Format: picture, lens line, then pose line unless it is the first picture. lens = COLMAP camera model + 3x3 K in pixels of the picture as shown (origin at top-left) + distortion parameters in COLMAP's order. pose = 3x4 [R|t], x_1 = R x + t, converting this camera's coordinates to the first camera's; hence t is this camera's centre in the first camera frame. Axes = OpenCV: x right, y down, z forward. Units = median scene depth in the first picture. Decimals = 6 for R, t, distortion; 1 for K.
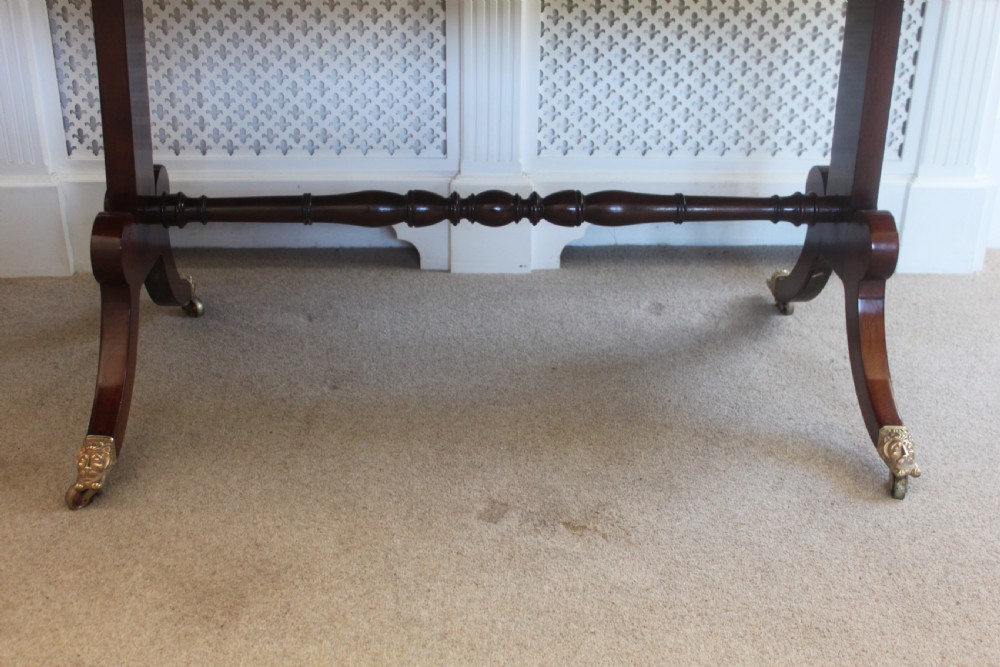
lens RADIAL K [[1196.5, 0, 503.0], [0, 1196.5, 337.5], [0, 0, 1]] dist [-0.082474, 0.054210]
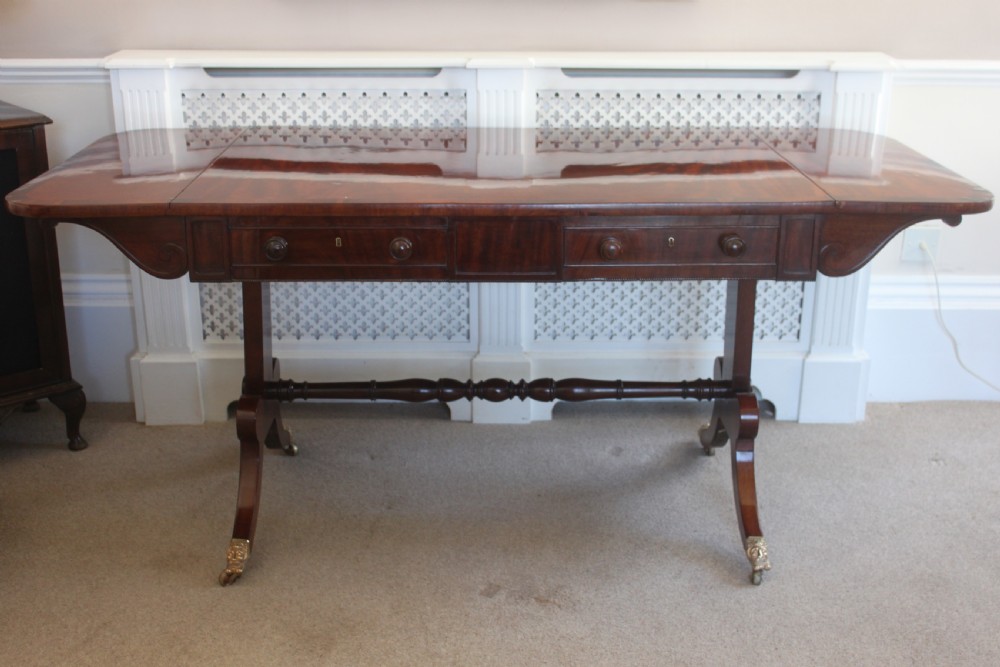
lens RADIAL K [[1192.4, 0, 498.0], [0, 1192.4, 331.8], [0, 0, 1]] dist [-0.098076, 0.052579]
pose [[0.998928, -0.000160, -0.046295, 0.064929], [-0.004113, 0.995734, -0.092180, -0.042110], [0.046112, 0.092271, 0.994666, -0.504403]]
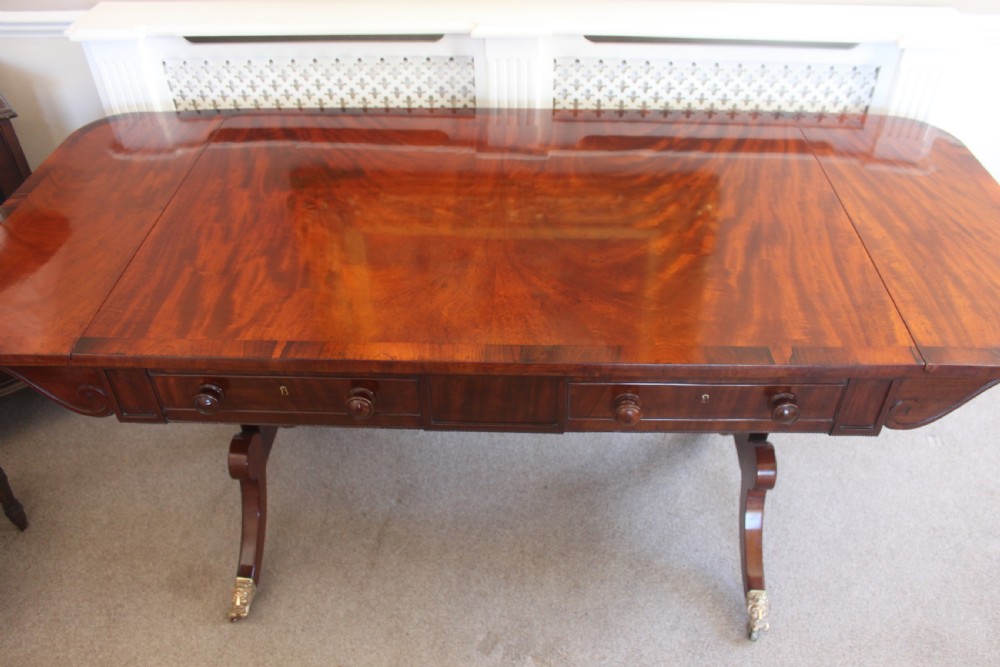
lens RADIAL K [[815.2, 0, 501.6], [0, 815.2, 336.0], [0, 0, 1]] dist [-0.161683, 0.114349]
pose [[0.995008, 0.036704, -0.092797, 0.081434], [-0.010691, 0.963757, 0.266566, -0.461099], [0.099218, -0.264244, 0.959339, 0.084590]]
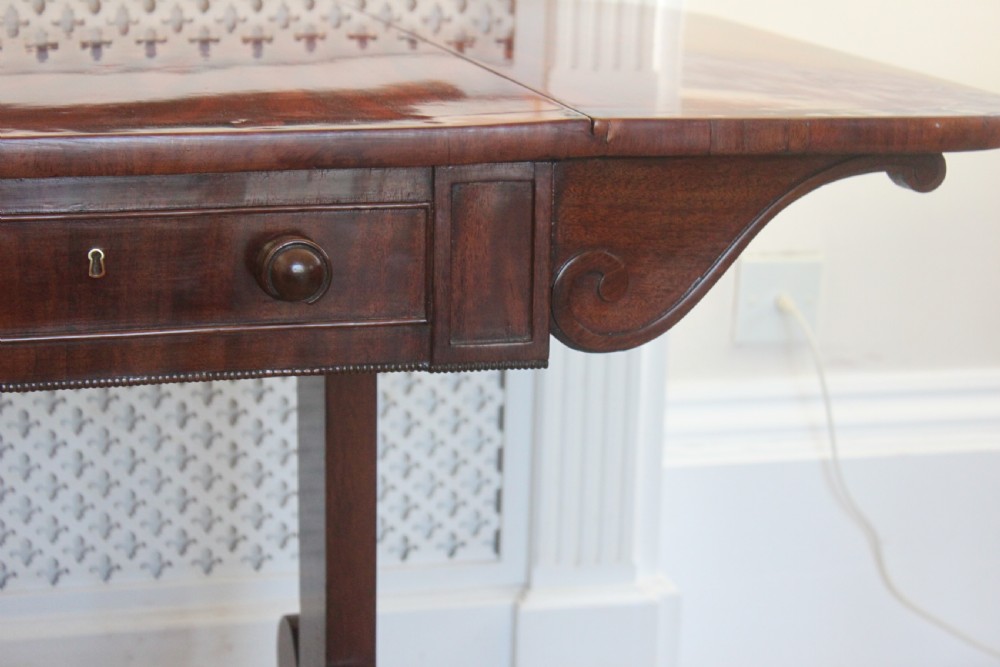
lens RADIAL K [[2339.8, 0, 500.0], [0, 2339.8, 333.5], [0, 0, 1]] dist [0.067073, 0.334830]
pose [[0.976089, -0.044035, 0.212864, 0.149640], [0.083873, 0.979729, -0.181924, -0.074561], [-0.200538, 0.195428, 0.959996, -0.047596]]
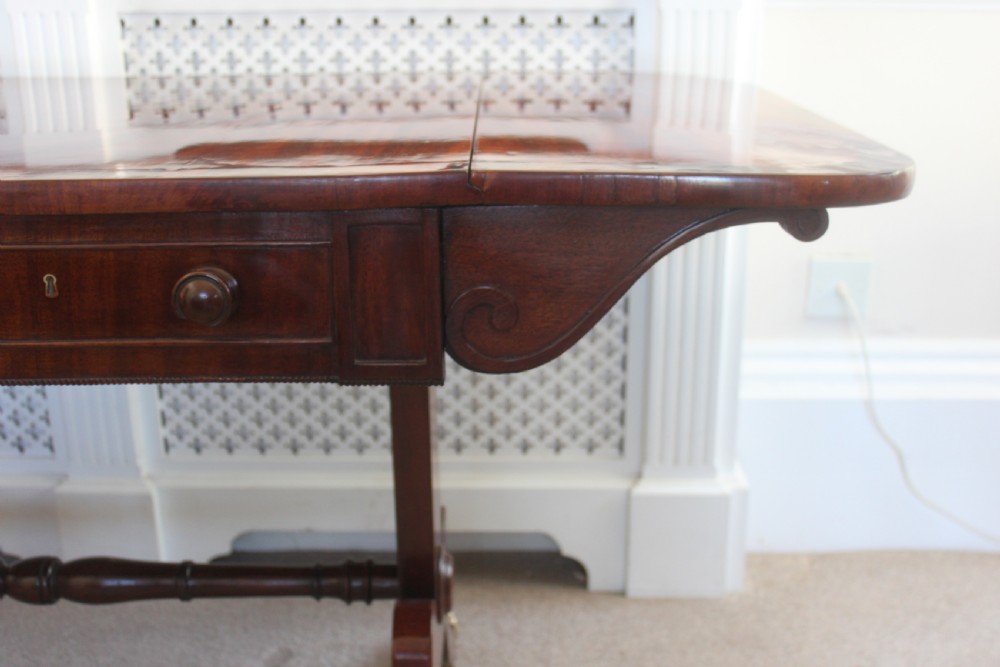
lens RADIAL K [[1196.5, 0, 503.0], [0, 1196.5, 337.5], [0, 0, 1]] dist [-0.082474, 0.054210]
pose [[0.998794, -0.003133, -0.049006, 0.383098], [-0.003012, 0.992176, -0.124812, -0.167588], [0.049014, 0.124809, 0.990969, 0.251258]]
